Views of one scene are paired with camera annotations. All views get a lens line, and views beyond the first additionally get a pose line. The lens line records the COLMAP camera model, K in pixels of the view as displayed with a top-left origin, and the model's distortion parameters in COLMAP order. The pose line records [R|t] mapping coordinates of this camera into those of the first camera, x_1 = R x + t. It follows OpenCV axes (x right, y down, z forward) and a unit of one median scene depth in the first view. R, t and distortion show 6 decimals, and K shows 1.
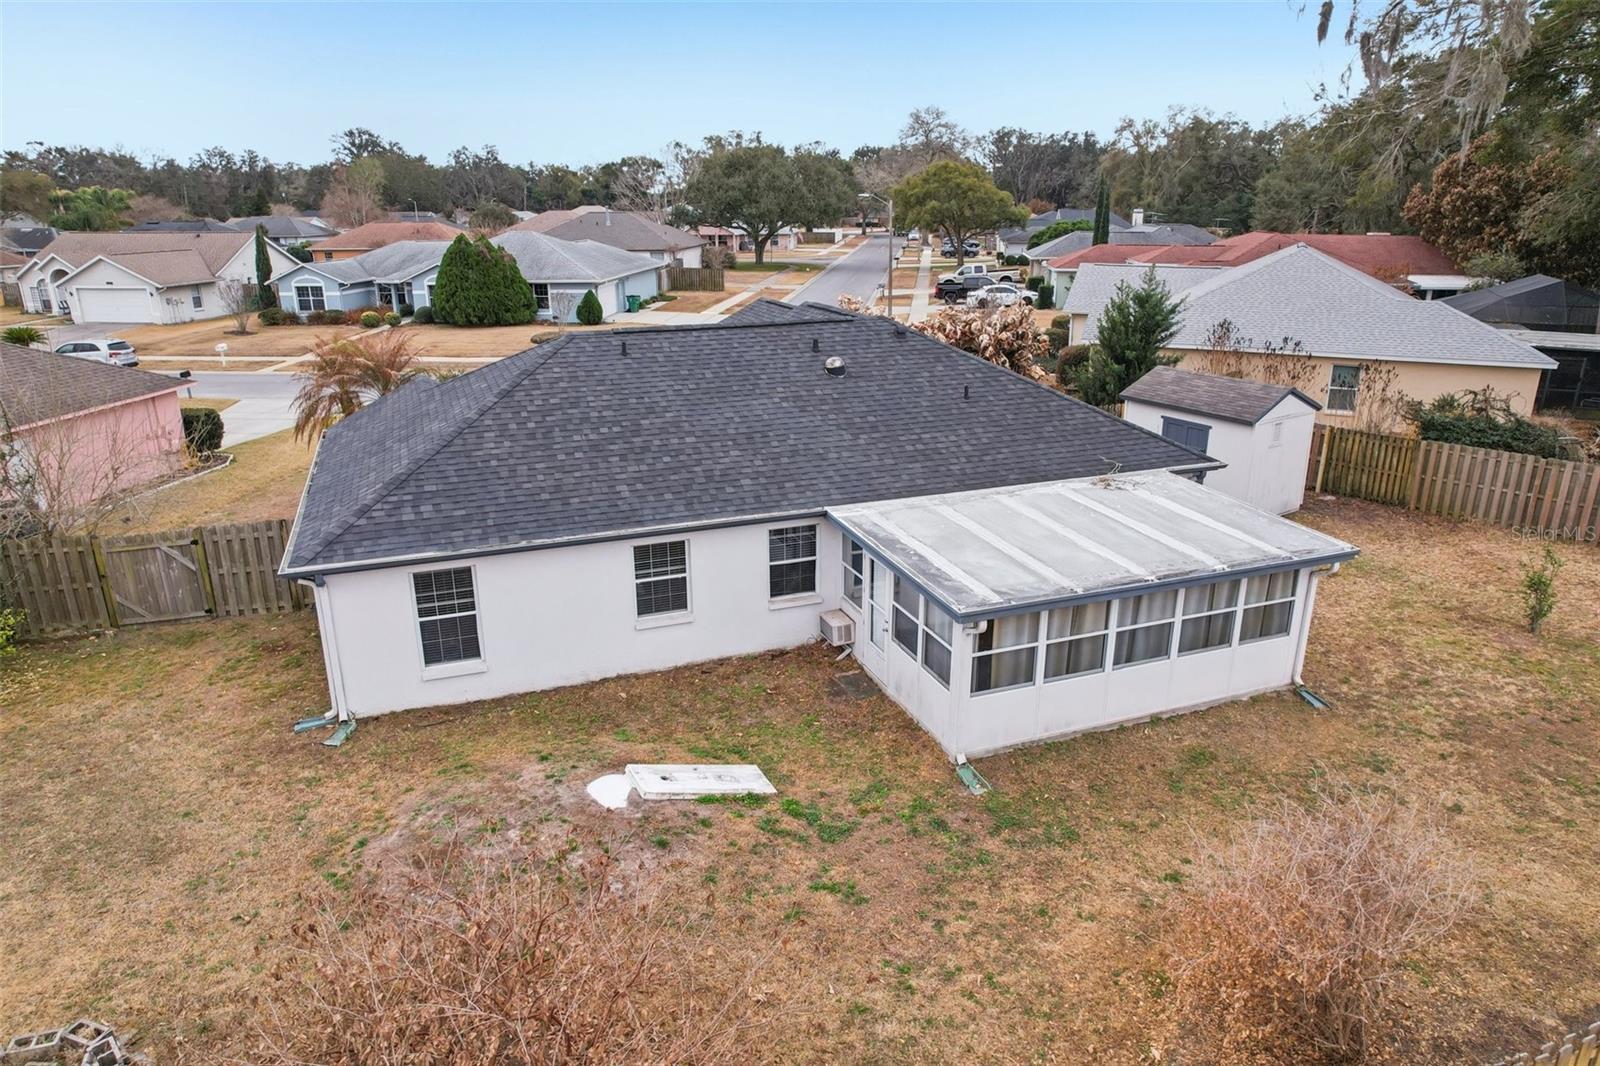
lens RADIAL K [[1023.8, 0, 800.0], [0, 1023.8, 533.0], [0, 0, 1]] dist [-0.079080, 0.072098]
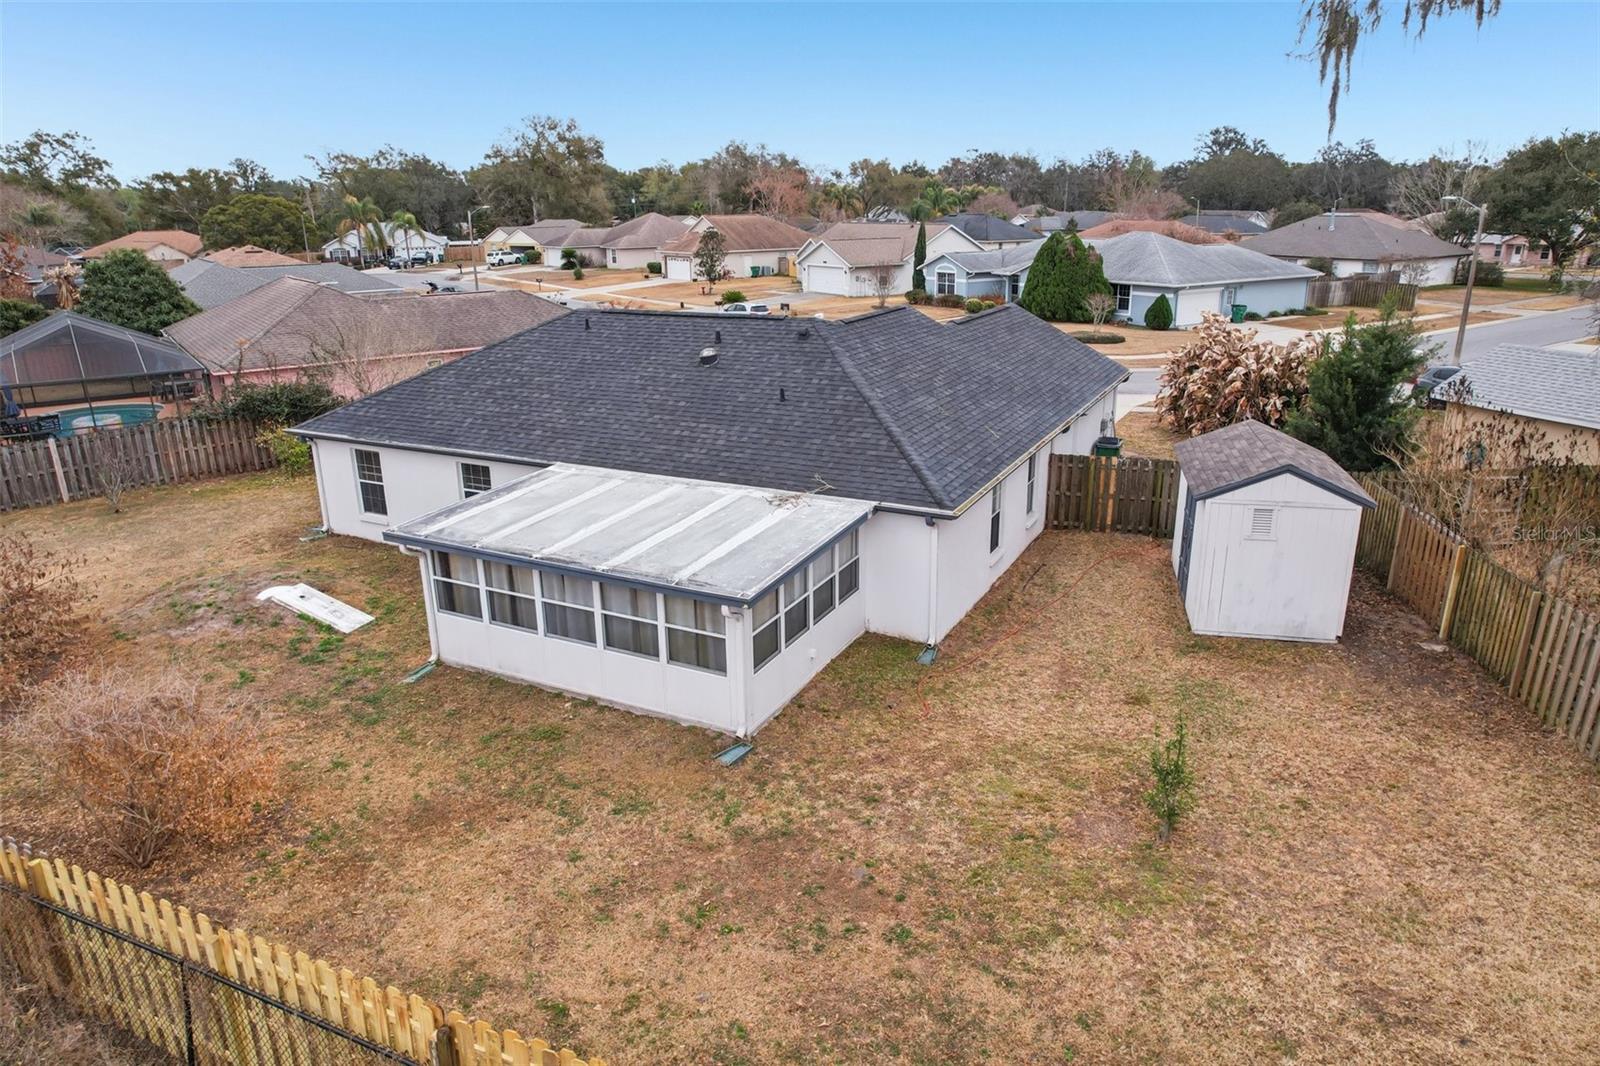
lens RADIAL K [[1023.8, 0, 800.0], [0, 1023.8, 533.0], [0, 0, 1]] dist [-0.079080, 0.072098]
pose [[0.680419, 0.225290, -0.697333, 1.037692], [-0.223402, 0.970045, 0.095413, -0.118031], [0.697940, 0.090865, 0.710368, 0.331793]]
